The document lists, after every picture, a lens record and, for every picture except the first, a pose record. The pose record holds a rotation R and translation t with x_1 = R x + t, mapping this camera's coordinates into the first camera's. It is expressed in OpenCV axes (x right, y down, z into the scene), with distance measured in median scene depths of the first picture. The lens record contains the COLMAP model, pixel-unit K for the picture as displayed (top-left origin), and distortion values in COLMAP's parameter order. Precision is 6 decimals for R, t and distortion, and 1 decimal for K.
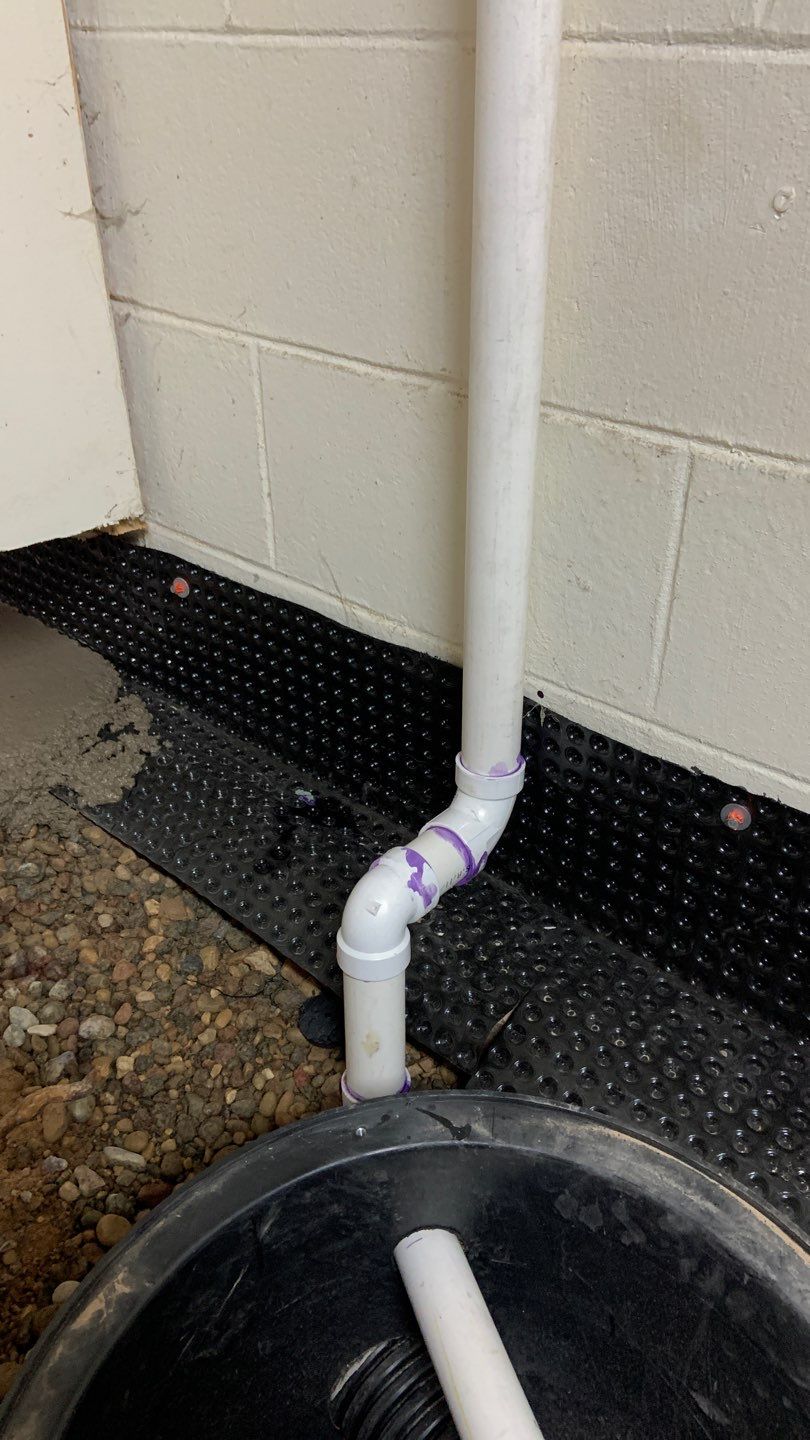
lens RADIAL K [[1080.9, 0, 400.6], [0, 1080.9, 715.7], [0, 0, 1]] dist [0.124183, -0.164924]
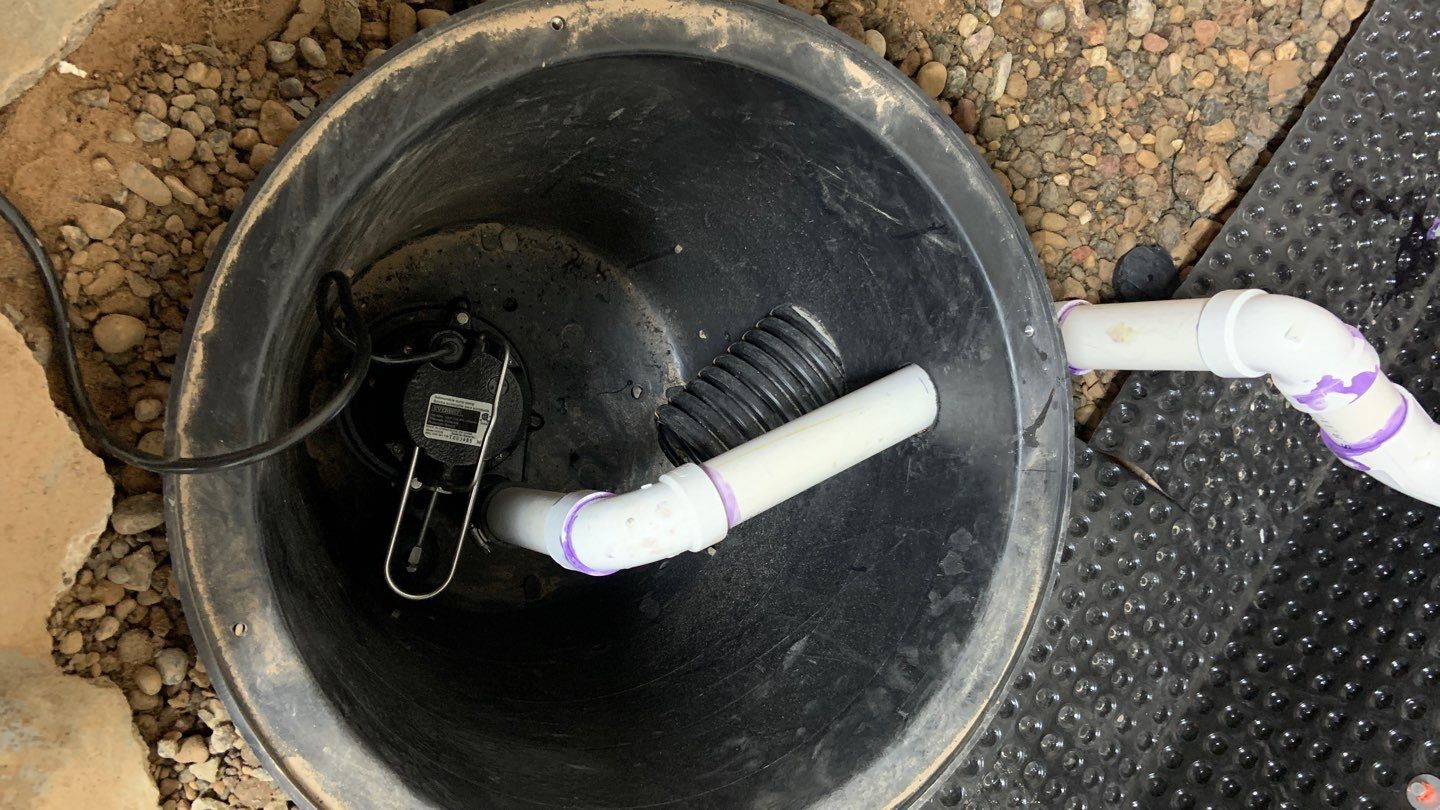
lens RADIAL K [[1080.9, 0, 727.1], [0, 1080.9, 409.9], [0, 0, 1]] dist [0.124183, -0.164924]
pose [[0.033160, 0.996984, 0.070161, -0.036553], [-0.816766, -0.013427, 0.576812, 0.041965], [0.576015, -0.076432, 0.813858, 0.068328]]
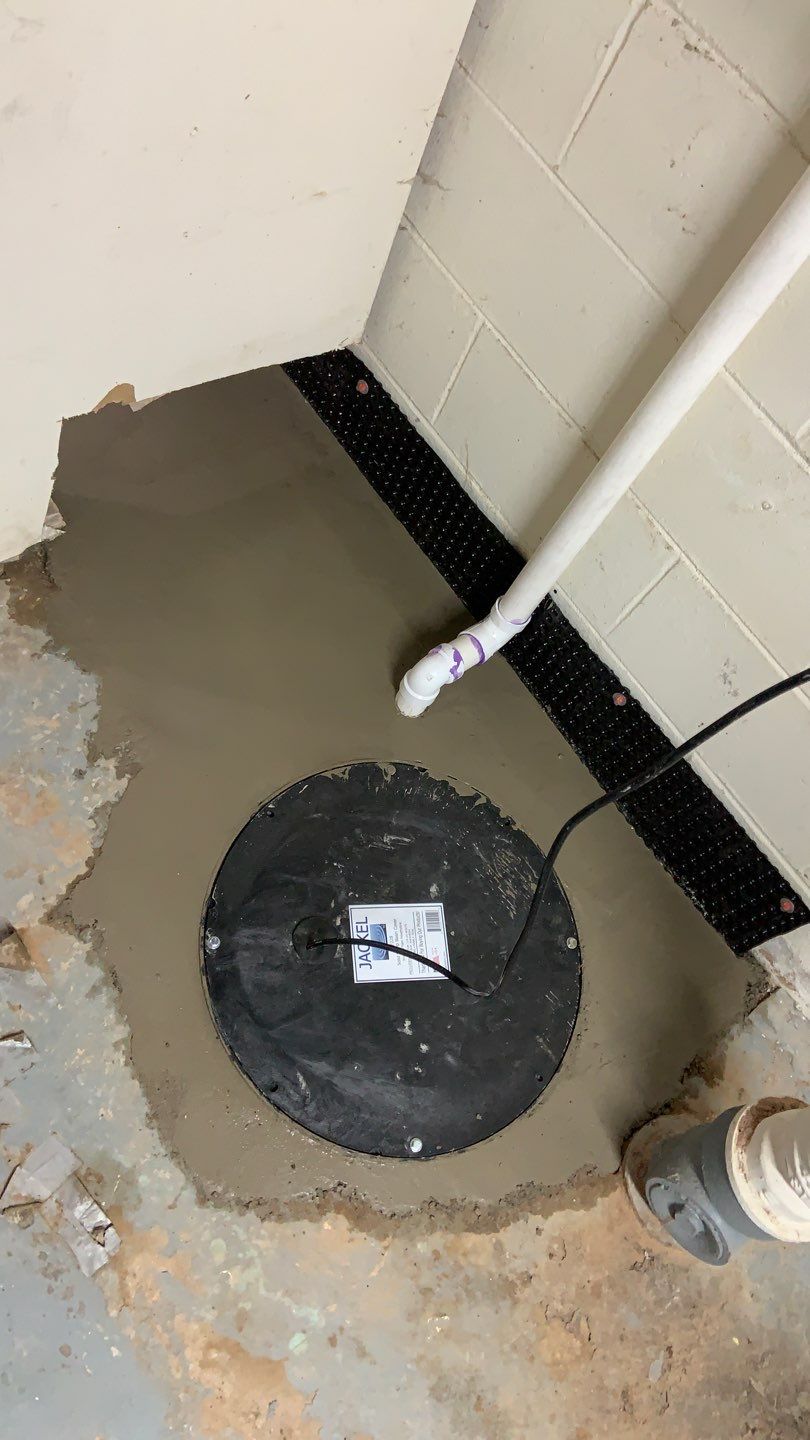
lens RADIAL K [[1080.9, 0, 400.6], [0, 1080.9, 715.7], [0, 0, 1]] dist [0.124183, -0.164924]
pose [[0.935354, 0.305322, 0.178584, -0.355168], [-0.353649, 0.816957, 0.455537, -0.560447], [-0.006810, -0.489245, 0.872120, -0.634535]]
